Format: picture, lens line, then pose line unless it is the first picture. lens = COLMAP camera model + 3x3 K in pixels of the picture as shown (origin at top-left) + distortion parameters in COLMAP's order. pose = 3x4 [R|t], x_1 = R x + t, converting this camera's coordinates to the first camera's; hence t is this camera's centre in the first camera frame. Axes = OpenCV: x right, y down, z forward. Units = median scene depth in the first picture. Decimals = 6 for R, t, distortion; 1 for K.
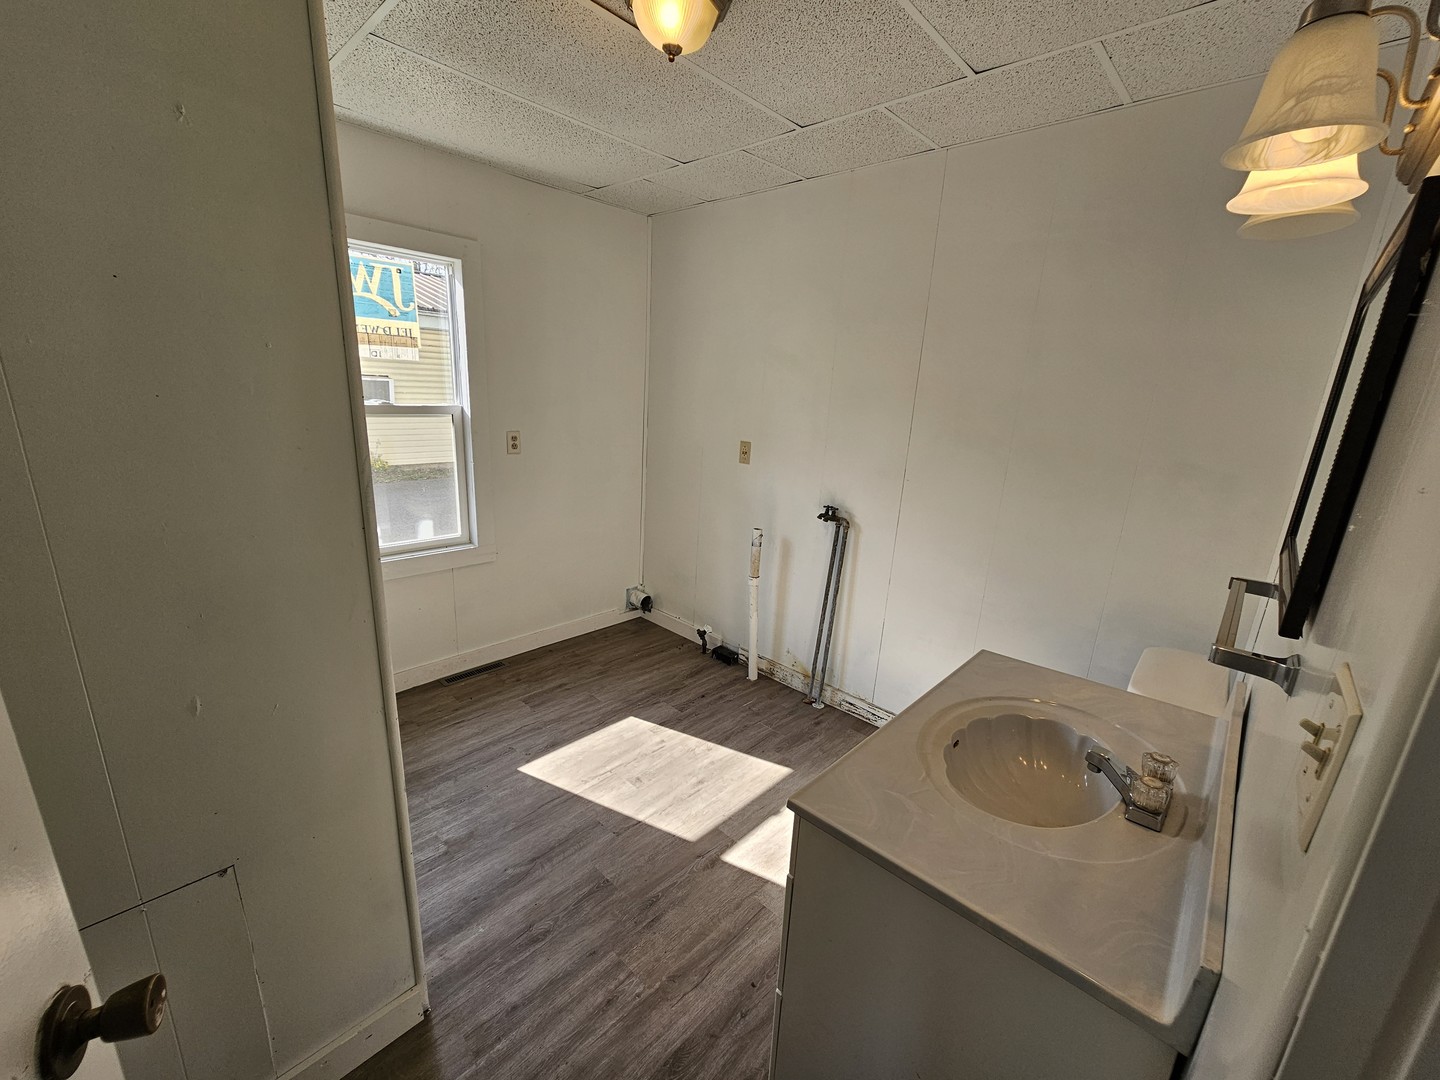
lens RADIAL K [[586.4, 0, 724.8], [0, 586.4, 545.9], [0, 0, 1]] dist [0.000187, 0.000178]
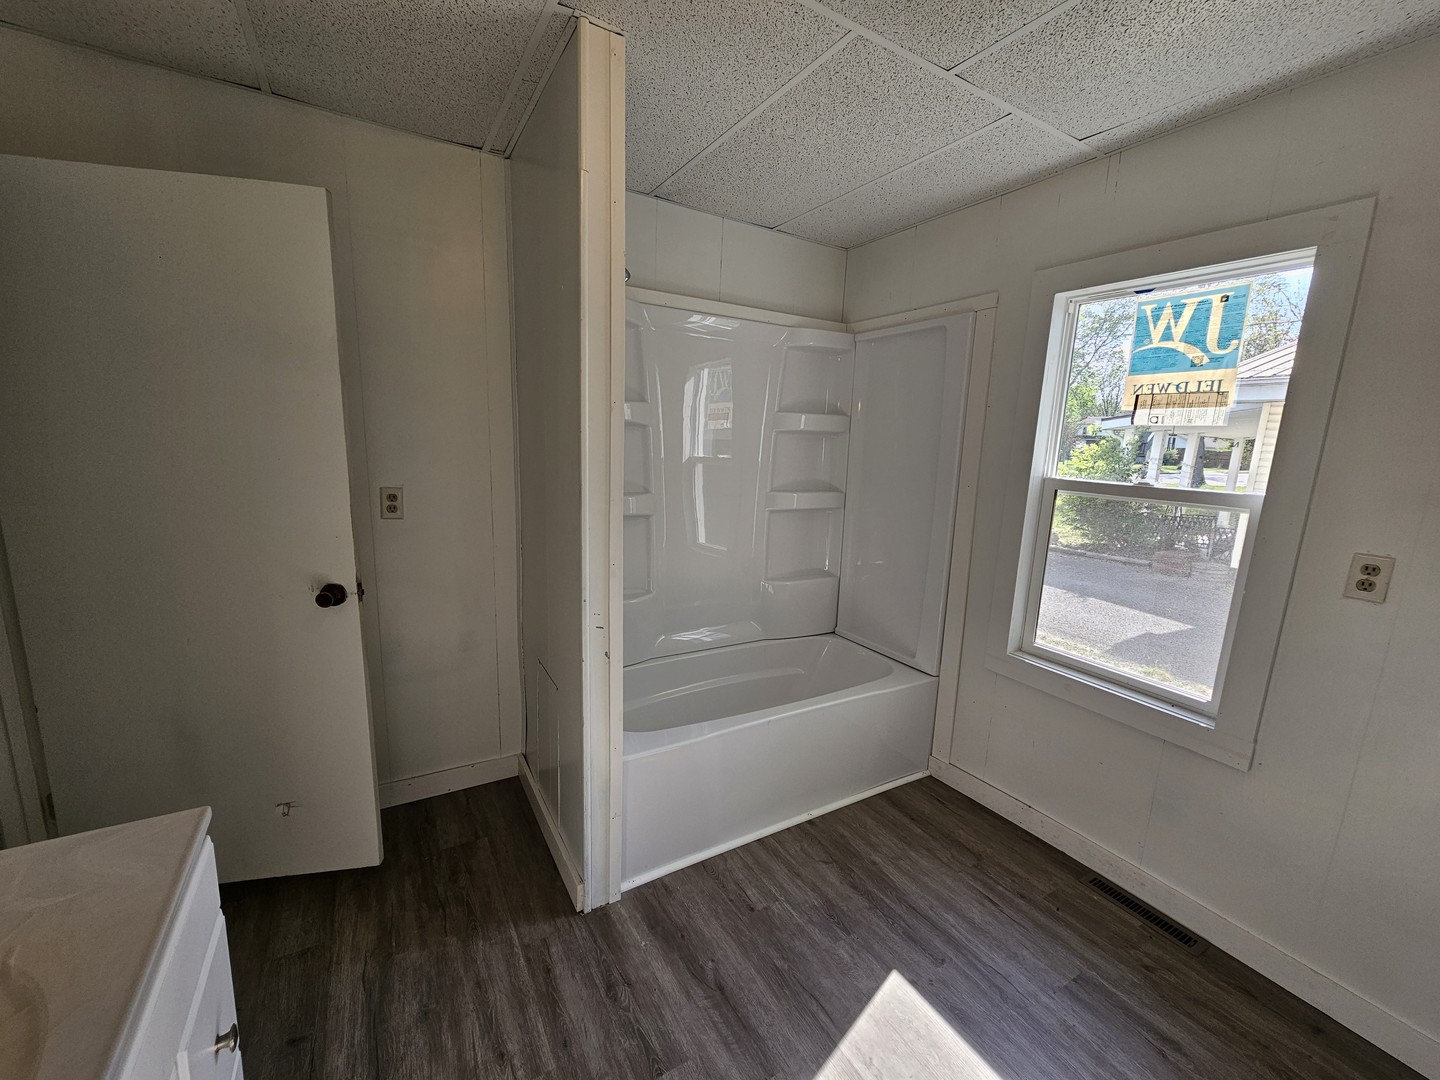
lens RADIAL K [[586.4, 0, 724.8], [0, 586.4, 545.9], [0, 0, 1]] dist [0.000187, 0.000178]
pose [[-0.274147, 0.116717, -0.954579, 0.292727], [-0.304561, 0.930979, 0.201298, -0.161788], [0.912187, 0.345913, -0.219677, 0.723967]]
